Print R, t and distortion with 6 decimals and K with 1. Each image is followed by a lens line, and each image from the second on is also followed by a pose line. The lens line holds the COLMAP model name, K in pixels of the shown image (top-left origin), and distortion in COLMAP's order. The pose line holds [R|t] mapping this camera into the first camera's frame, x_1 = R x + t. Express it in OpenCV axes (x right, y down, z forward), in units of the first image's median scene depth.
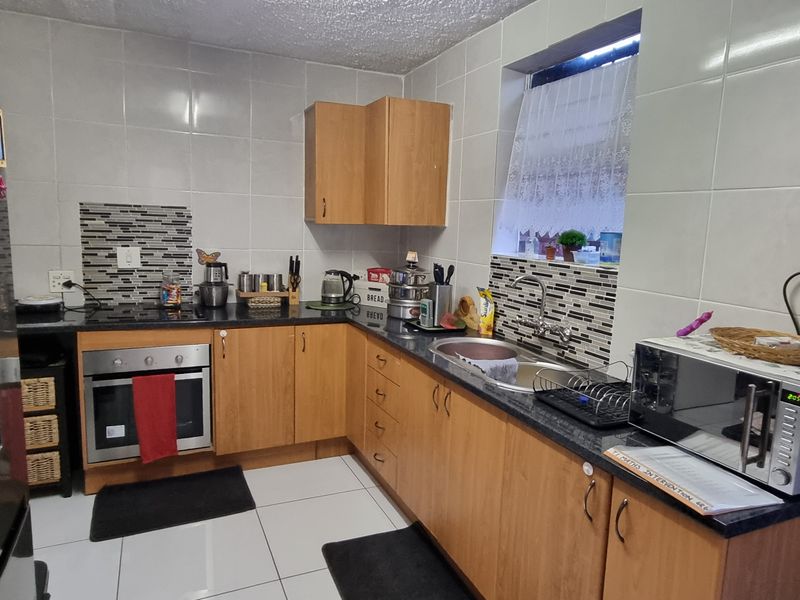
lens RADIAL K [[536.6, 0, 400.5], [0, 536.6, 298.9], [0, 0, 1]] dist [-0.007992, -0.002625]
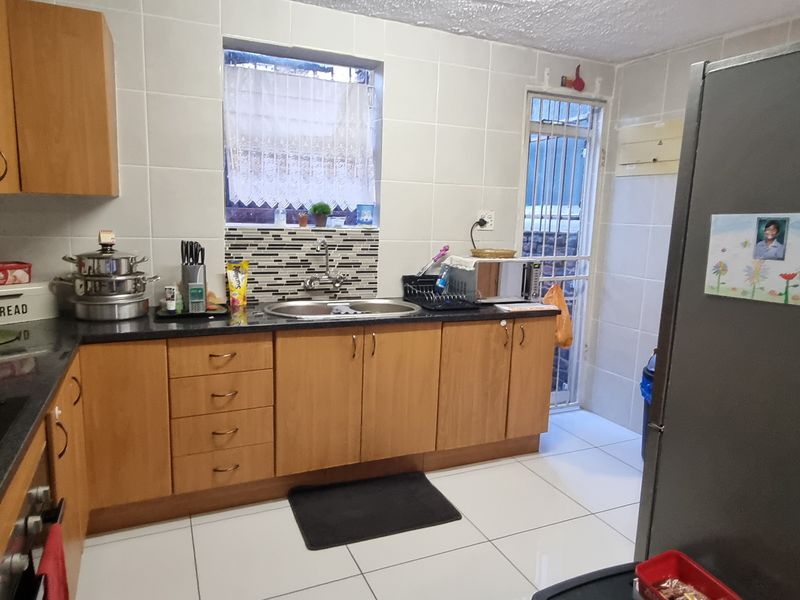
lens RADIAL K [[536.6, 0, 400.2], [0, 536.6, 300.8], [0, 0, 1]] dist [-0.007992, -0.002625]
pose [[-0.004511, -0.199783, 0.979830, -1.022661], [0.107061, 0.974112, 0.199110, -0.136989], [-0.994242, 0.105799, 0.016995, 0.825284]]
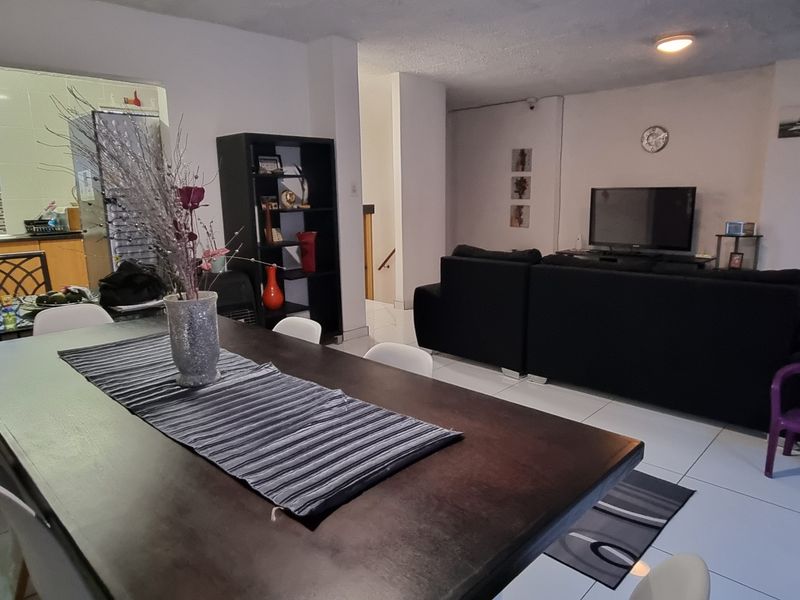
lens RADIAL K [[536.6, 0, 400.9], [0, 536.6, 297.4], [0, 0, 1]] dist [-0.007992, -0.002625]
pose [[-0.370276, -0.211987, 0.904410, -2.452554], [0.138659, 0.950092, 0.279463, -0.026407], [-0.918515, 0.228883, -0.322402, 0.147098]]
